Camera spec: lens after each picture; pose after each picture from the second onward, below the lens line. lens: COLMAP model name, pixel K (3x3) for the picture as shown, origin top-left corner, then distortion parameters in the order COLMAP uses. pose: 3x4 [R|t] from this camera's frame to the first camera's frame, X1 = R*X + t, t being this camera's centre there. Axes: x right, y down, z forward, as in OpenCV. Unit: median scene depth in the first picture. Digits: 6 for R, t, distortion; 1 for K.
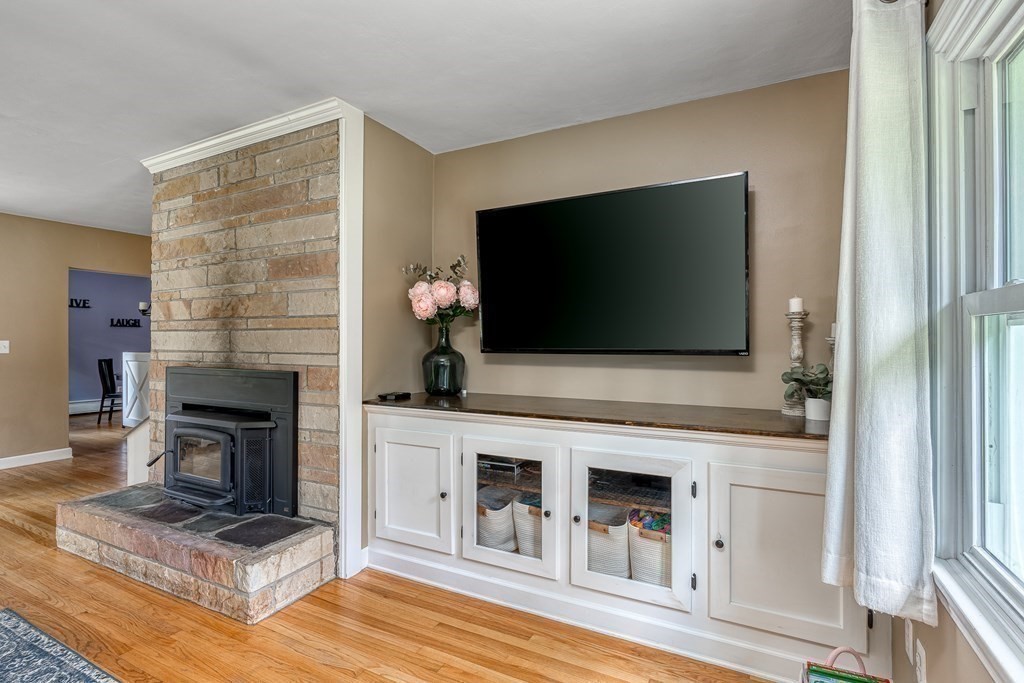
lens RADIAL K [[501.0, 0, 506.1], [0, 501.0, 336.3], [0, 0, 1]] dist [-0.004687, 0.000809]
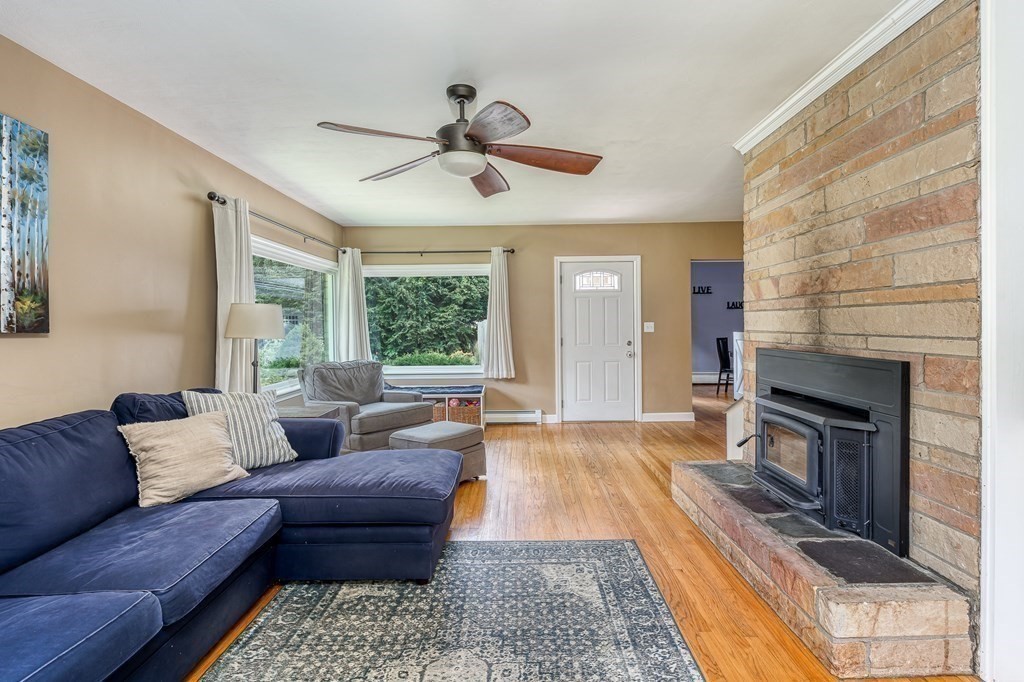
lens RADIAL K [[501.0, 0, 516.0], [0, 501.0, 332.5], [0, 0, 1]] dist [-0.004687, 0.000809]
pose [[0.465414, 0.008772, -0.885050, -0.036841], [0.021319, 0.999550, 0.021117, 0.000400], [0.884836, -0.028696, 0.465017, 0.150981]]
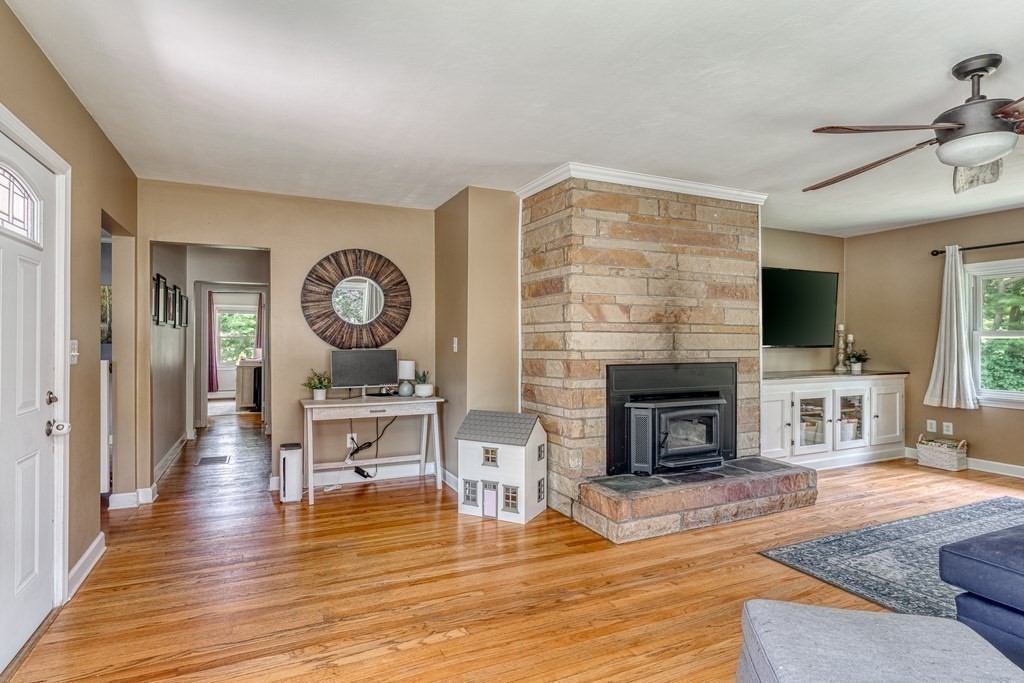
lens RADIAL K [[501.0, 0, 492.0], [0, 501.0, 341.7], [0, 0, 1]] dist [-0.004687, 0.000809]
pose [[0.634045, 0.002989, 0.773290, -2.007984], [-0.006053, 0.999981, 0.001099, 0.012505], [-0.773273, -0.005378, 0.634051, 0.601010]]
